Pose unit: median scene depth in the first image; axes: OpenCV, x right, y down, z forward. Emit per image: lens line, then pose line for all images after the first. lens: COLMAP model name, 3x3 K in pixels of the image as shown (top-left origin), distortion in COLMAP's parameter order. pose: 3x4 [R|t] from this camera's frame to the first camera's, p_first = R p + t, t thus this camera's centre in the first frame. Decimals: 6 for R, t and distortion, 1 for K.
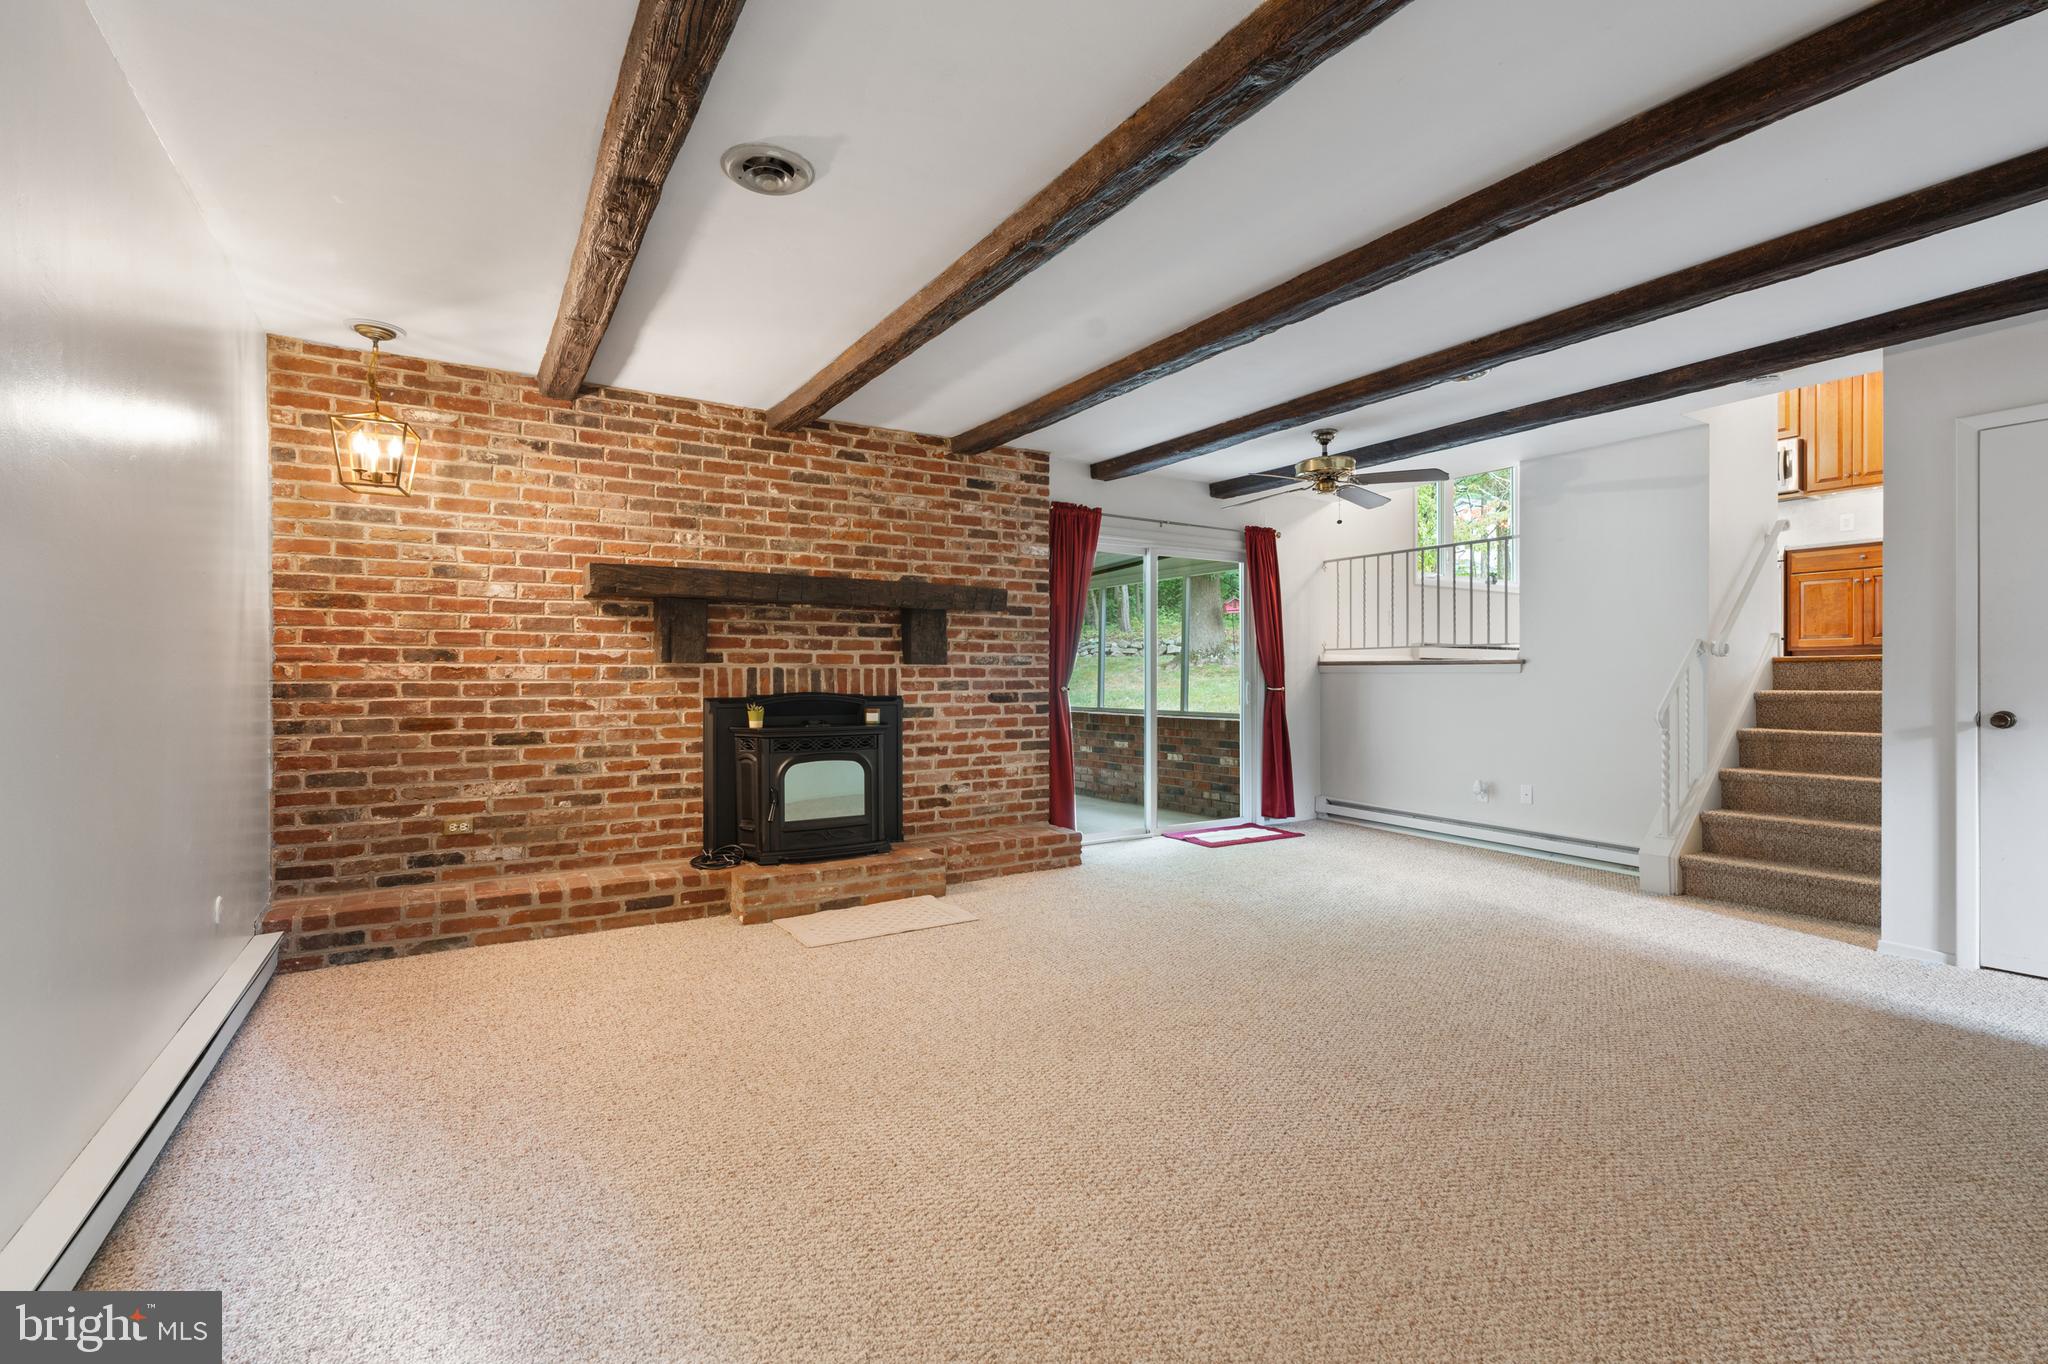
lens RADIAL K [[929.1, 0, 1013.4], [0, 929.1, 678.8], [0, 0, 1]] dist [-0.008630, 0.003284]
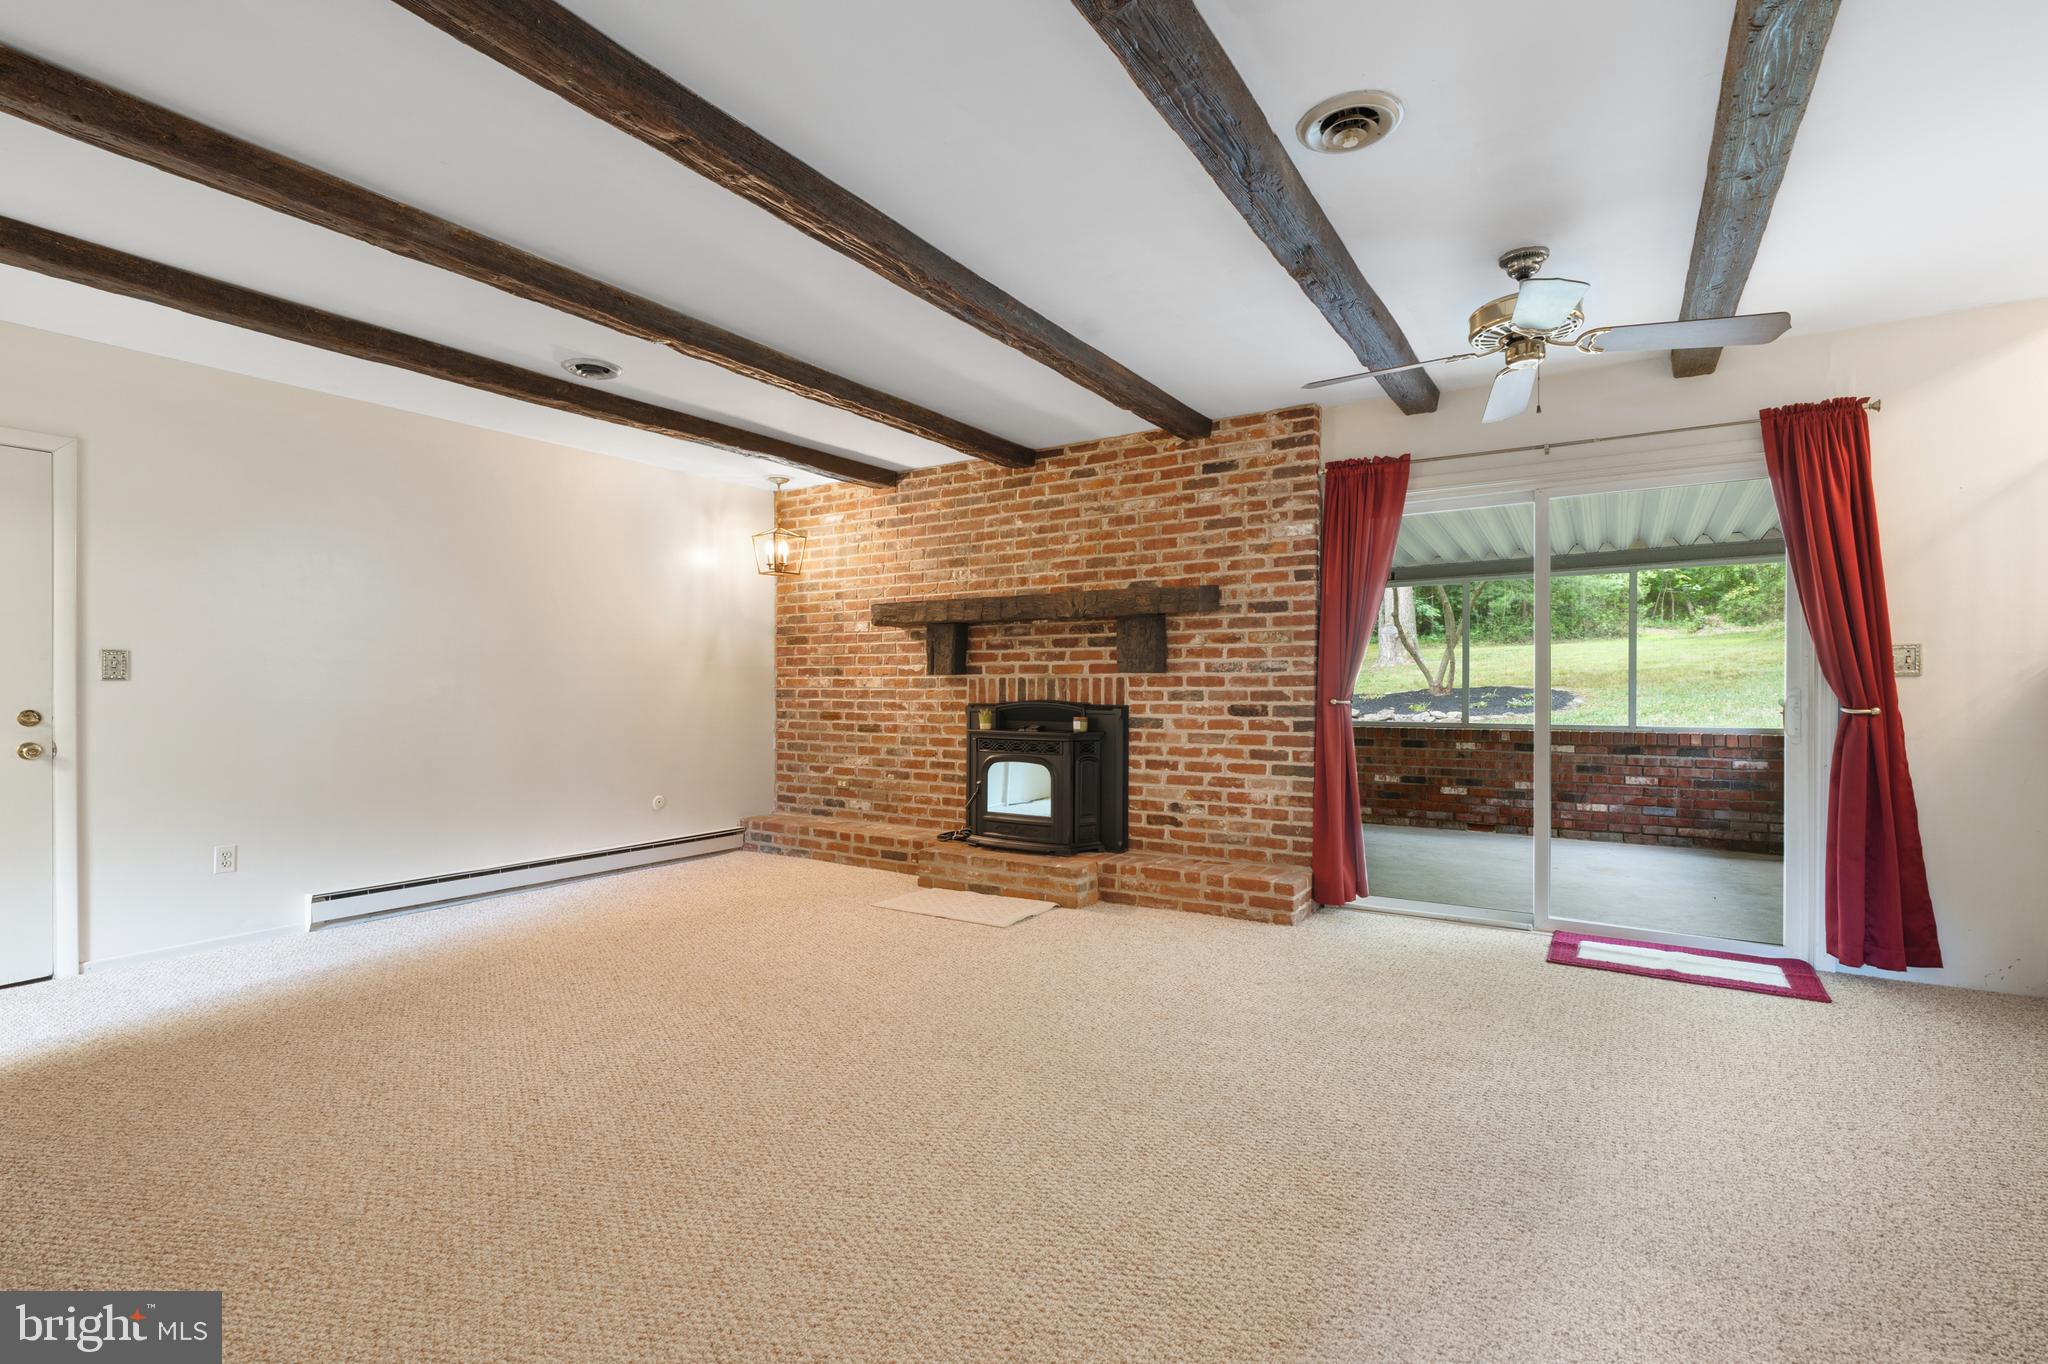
lens RADIAL K [[929.1, 0, 1014.9], [0, 929.1, 692.6], [0, 0, 1]] dist [-0.008630, 0.003284]
pose [[0.423433, 0.006393, -0.905905, 0.790096], [-0.004309, 0.999978, 0.005043, 0.000431], [0.905917, 0.001768, 0.423451, 0.526813]]
